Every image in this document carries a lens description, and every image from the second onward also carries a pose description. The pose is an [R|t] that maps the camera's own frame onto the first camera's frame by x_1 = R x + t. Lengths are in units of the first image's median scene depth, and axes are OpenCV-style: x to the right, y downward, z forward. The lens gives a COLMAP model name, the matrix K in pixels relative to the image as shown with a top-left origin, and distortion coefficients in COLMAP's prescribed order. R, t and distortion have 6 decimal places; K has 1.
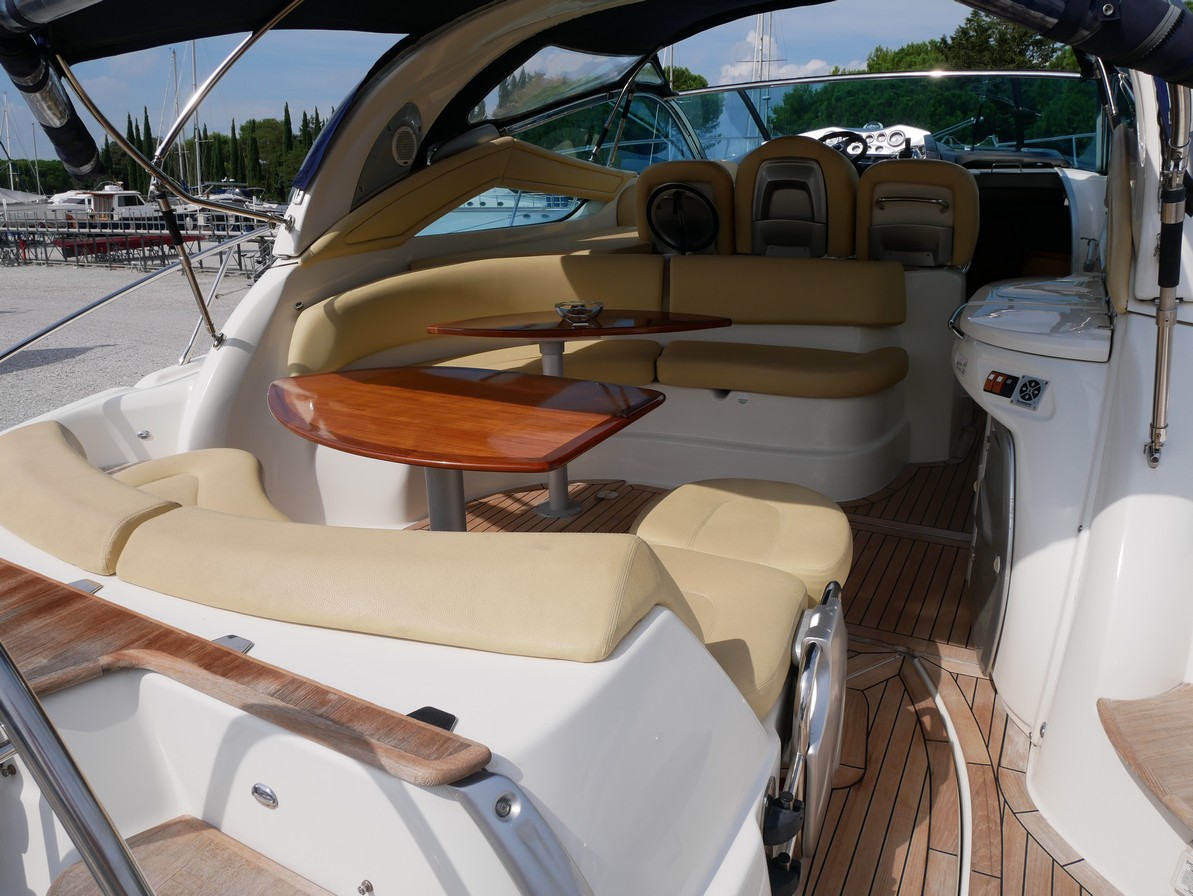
lens RADIAL K [[855.0, 0, 596.5], [0, 855.0, 448.0], [0, 0, 1]] dist [-0.074723, 0.030085]
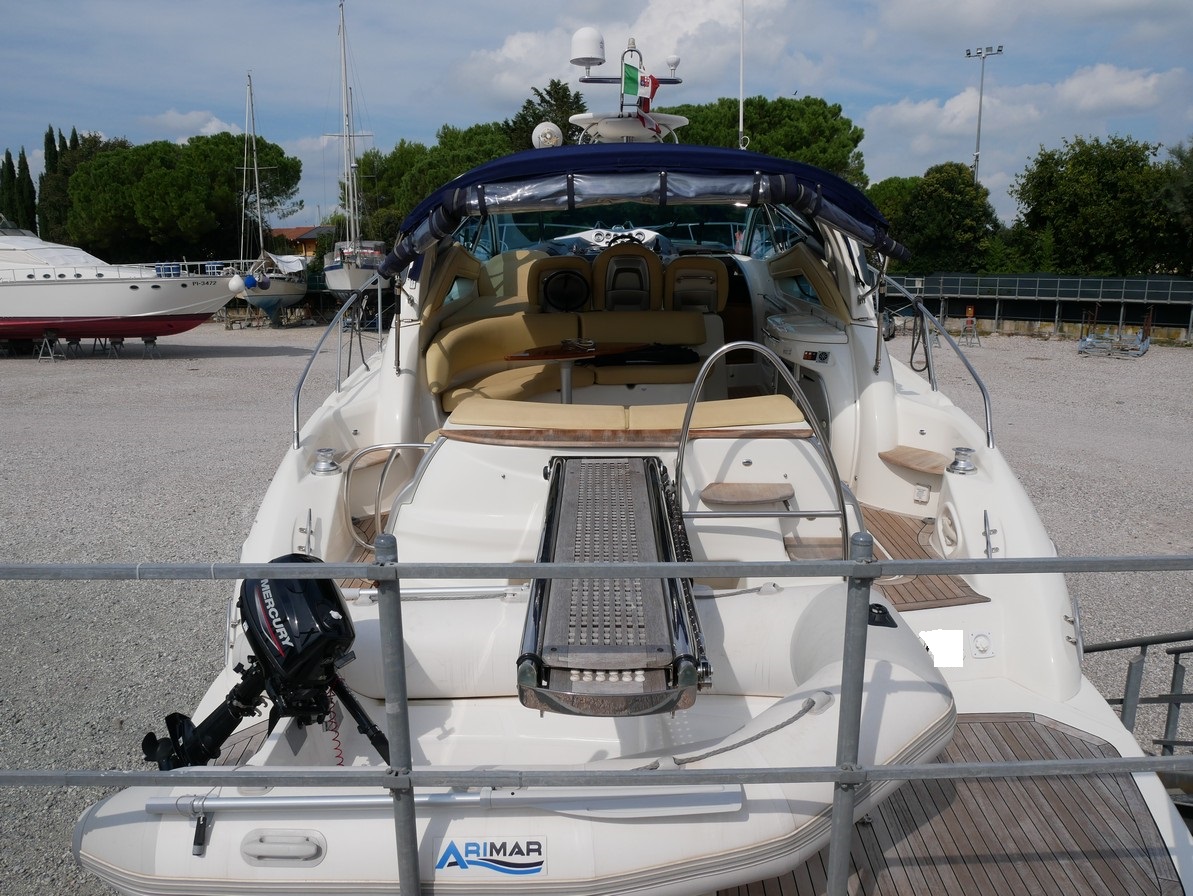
lens RADIAL K [[855.0, 0, 596.5], [0, 855.0, 448.0], [0, 0, 1]] dist [-0.074723, 0.030085]
pose [[0.879057, -0.108683, 0.464162, -0.718375], [0.140062, 0.989574, -0.033550, 0.107648], [-0.455676, 0.094504, 0.885115, -0.518567]]
